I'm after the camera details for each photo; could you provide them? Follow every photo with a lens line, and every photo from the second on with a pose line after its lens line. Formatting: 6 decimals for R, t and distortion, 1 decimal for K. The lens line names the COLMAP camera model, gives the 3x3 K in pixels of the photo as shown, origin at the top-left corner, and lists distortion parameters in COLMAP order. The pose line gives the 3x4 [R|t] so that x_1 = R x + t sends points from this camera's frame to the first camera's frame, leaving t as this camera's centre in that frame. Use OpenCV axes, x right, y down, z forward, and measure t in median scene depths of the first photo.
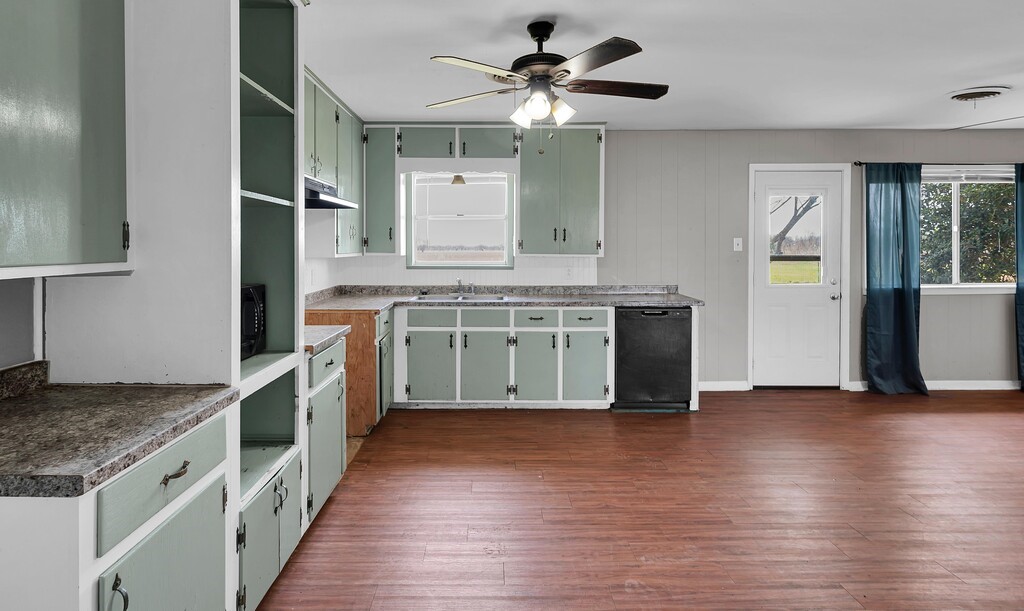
lens RADIAL K [[510.2, 0, 494.9], [0, 510.2, 251.4], [0, 0, 1]] dist [-0.002751, 0.002402]
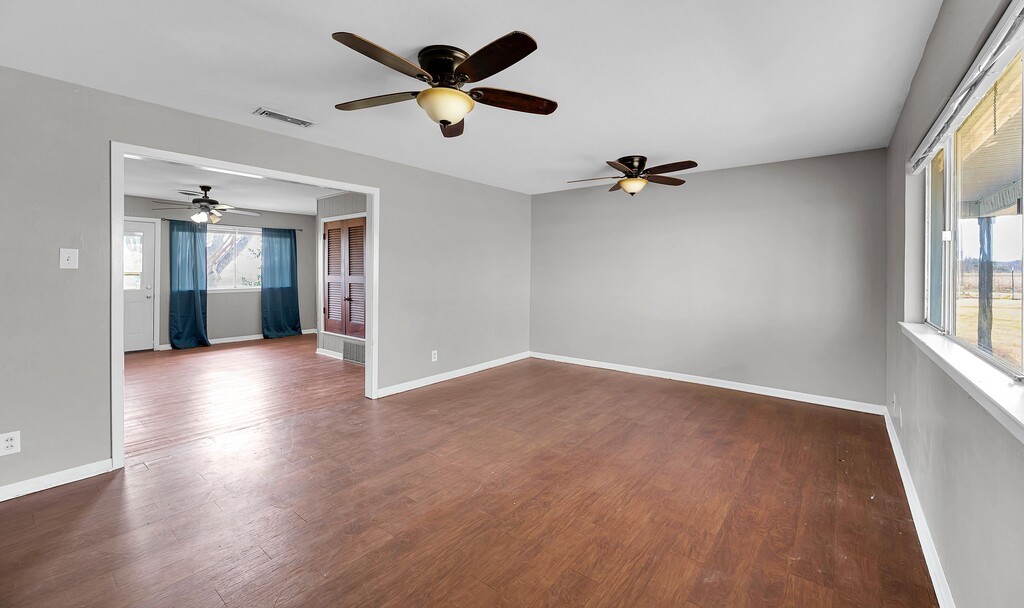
lens RADIAL K [[411.6, 0, 510.5], [0, 411.6, 272.0], [0, 0, 1]] dist [0.002820, 0.000064]
pose [[0.635066, 0.004946, 0.772442, 0.376671], [-0.004378, 0.999986, -0.002803, 0.006246], [-0.772446, -0.001602, 0.635079, -0.816940]]
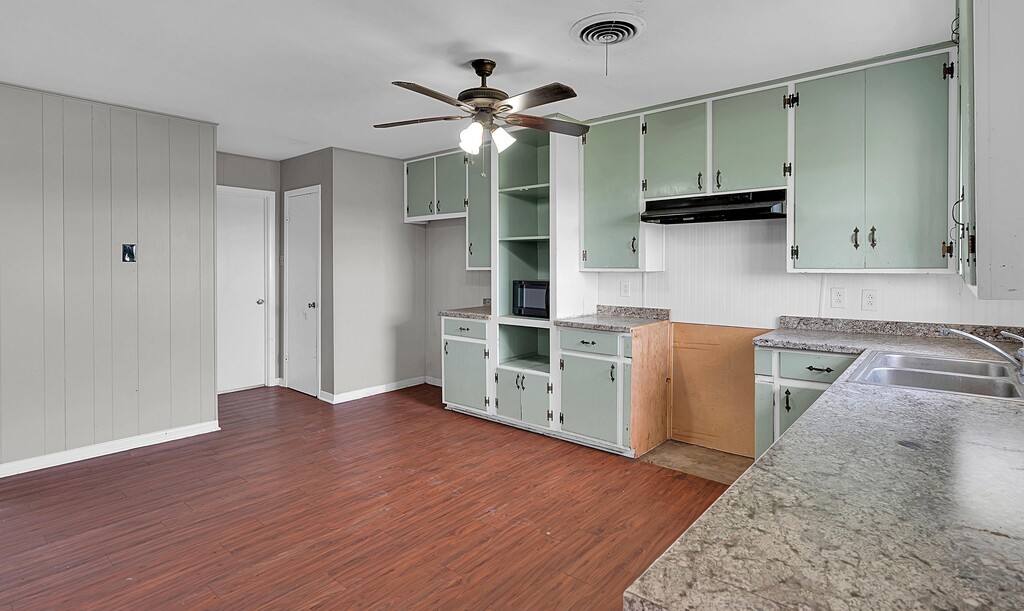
lens RADIAL K [[510.2, 0, 525.6], [0, 510.2, 276.3], [0, 0, 1]] dist [-0.002751, 0.002402]
pose [[-0.633446, 0.022045, -0.773473, 0.489138], [-0.001794, 0.999550, 0.029957, -0.005020], [0.773785, 0.020364, -0.633121, 0.966521]]
